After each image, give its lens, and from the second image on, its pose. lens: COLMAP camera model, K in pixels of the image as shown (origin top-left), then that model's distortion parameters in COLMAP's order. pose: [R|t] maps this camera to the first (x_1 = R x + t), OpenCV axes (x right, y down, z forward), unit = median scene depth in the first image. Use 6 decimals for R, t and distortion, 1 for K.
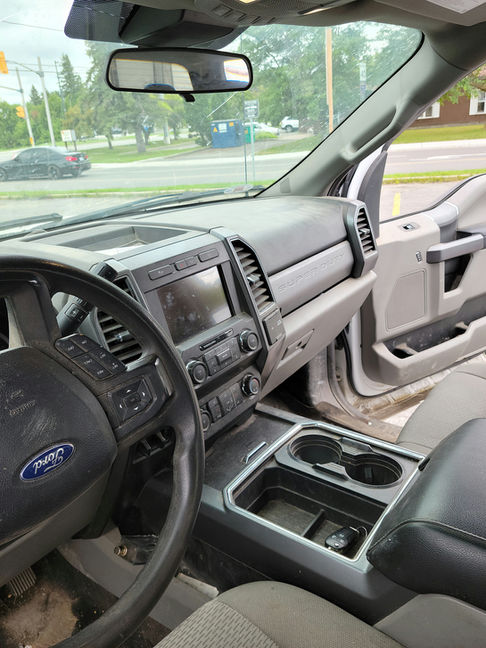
lens RADIAL K [[508.5, 0, 236.7], [0, 508.5, 321.3], [0, 0, 1]] dist [0.041915, -0.048183]
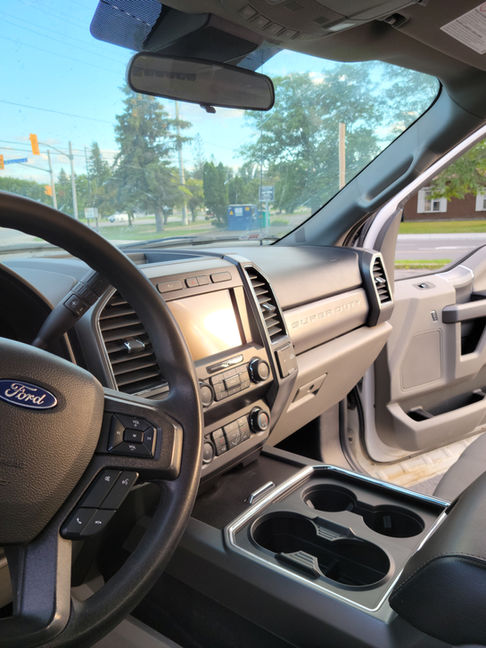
lens RADIAL K [[508.5, 0, 242.2], [0, 508.5, 325.3], [0, 0, 1]] dist [0.041915, -0.048183]
pose [[0.998962, 0.044479, -0.009798, -0.001711], [-0.045438, 0.988048, -0.147295, 0.079185], [0.003129, 0.147587, 0.989044, 0.049583]]
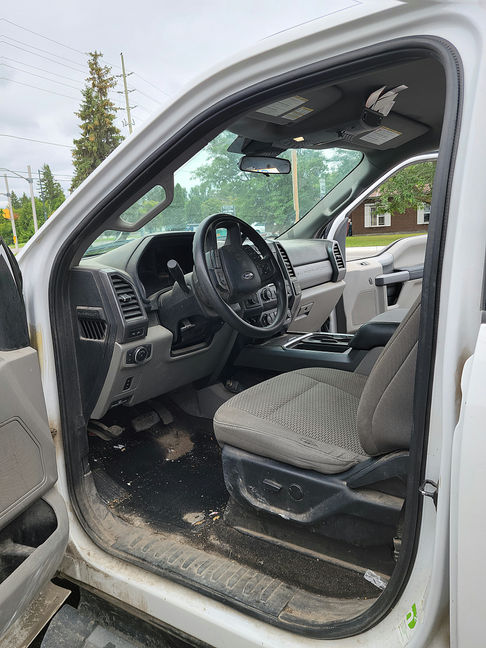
lens RADIAL K [[508.5, 0, 239.3], [0, 508.5, 326.1], [0, 0, 1]] dist [0.041915, -0.048183]
pose [[0.997648, 0.005622, 0.068315, -0.251393], [0.006928, 0.983257, -0.182091, 0.456214], [-0.068194, 0.182136, 0.980906, -0.795013]]
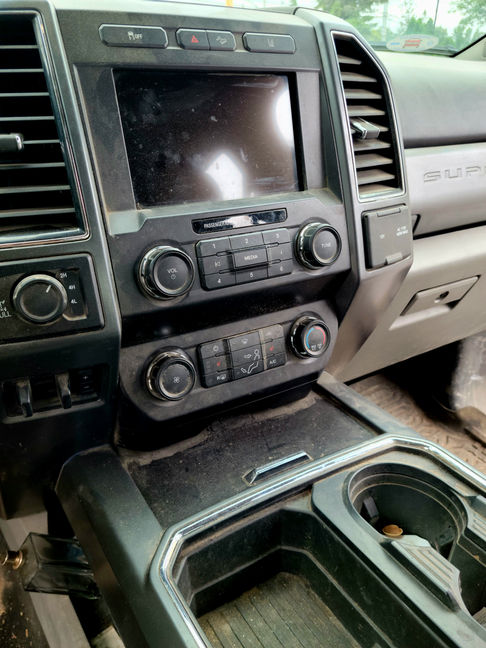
lens RADIAL K [[508.5, 0, 240.5], [0, 508.5, 320.8], [0, 0, 1]] dist [0.041915, -0.048183]
pose [[0.927825, 0.226074, -0.296700, 0.094141], [-0.202900, 0.973321, 0.107135, 0.058892], [0.313005, -0.039202, 0.948942, 0.422575]]
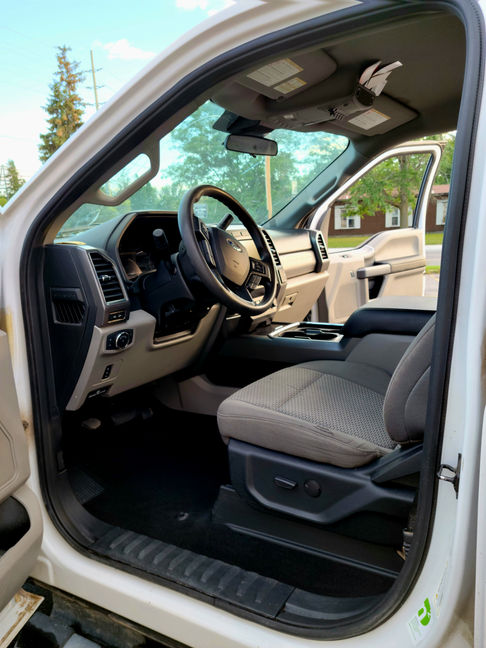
lens RADIAL K [[508.5, 0, 244.4], [0, 508.5, 326.7], [0, 0, 1]] dist [0.041915, -0.048183]
pose [[0.990774, 0.008182, 0.135277, -0.287149], [0.016799, 0.983063, -0.182499, 0.481169], [-0.134479, 0.183088, 0.973855, -0.712945]]
